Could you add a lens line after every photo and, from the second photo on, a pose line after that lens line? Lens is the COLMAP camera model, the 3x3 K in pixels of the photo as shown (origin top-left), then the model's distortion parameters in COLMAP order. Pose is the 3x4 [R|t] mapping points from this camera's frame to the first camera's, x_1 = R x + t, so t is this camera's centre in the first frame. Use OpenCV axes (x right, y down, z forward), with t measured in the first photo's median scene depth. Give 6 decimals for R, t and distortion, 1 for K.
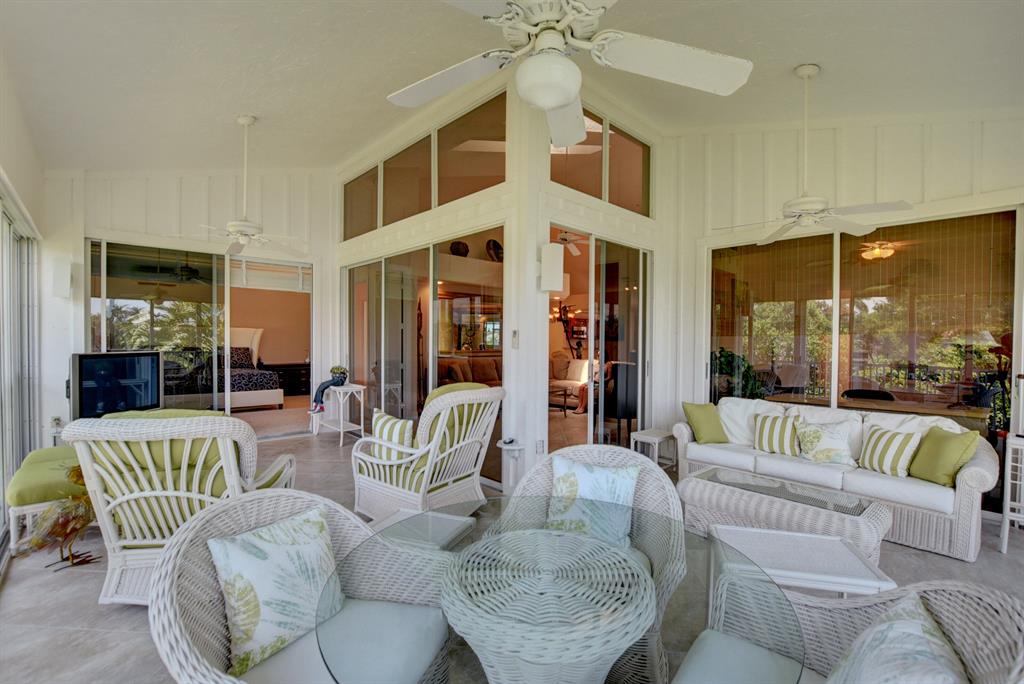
lens RADIAL K [[452.9, 0, 512.3], [0, 452.9, 347.4], [0, 0, 1]] dist [-0.029925, -0.001450]
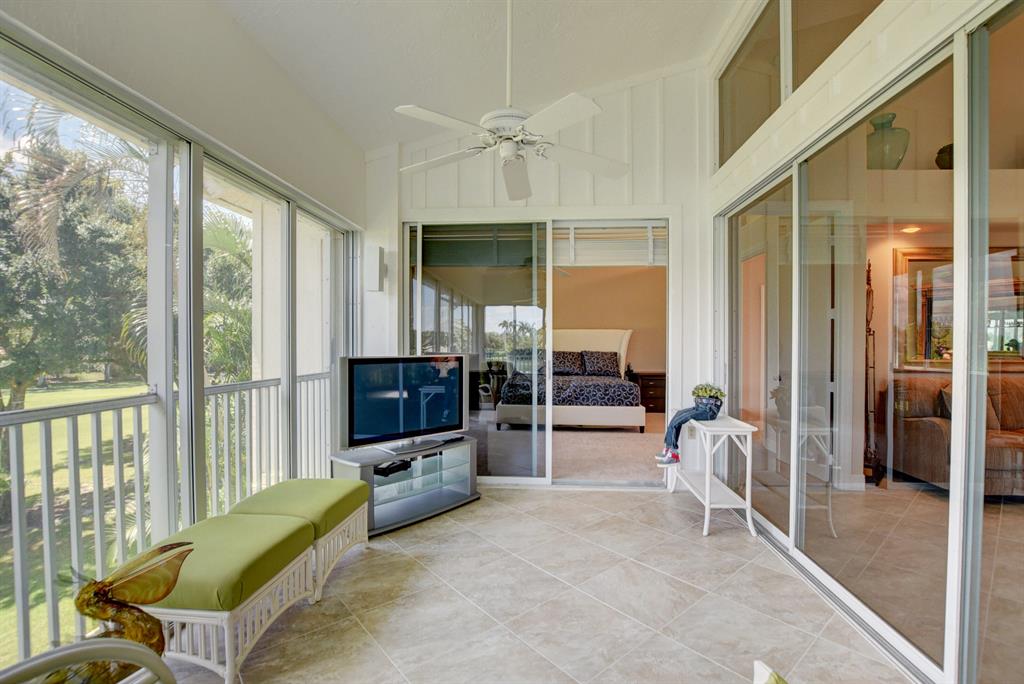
lens RADIAL K [[452.9, 0, 511.0], [0, 452.9, 350.2], [0, 0, 1]] dist [-0.029925, -0.001450]
pose [[0.671669, 0.001472, -0.740850, -0.127730], [-0.007977, 0.999954, -0.005245, 0.003249], [0.740809, 0.009432, 0.671650, 0.423126]]
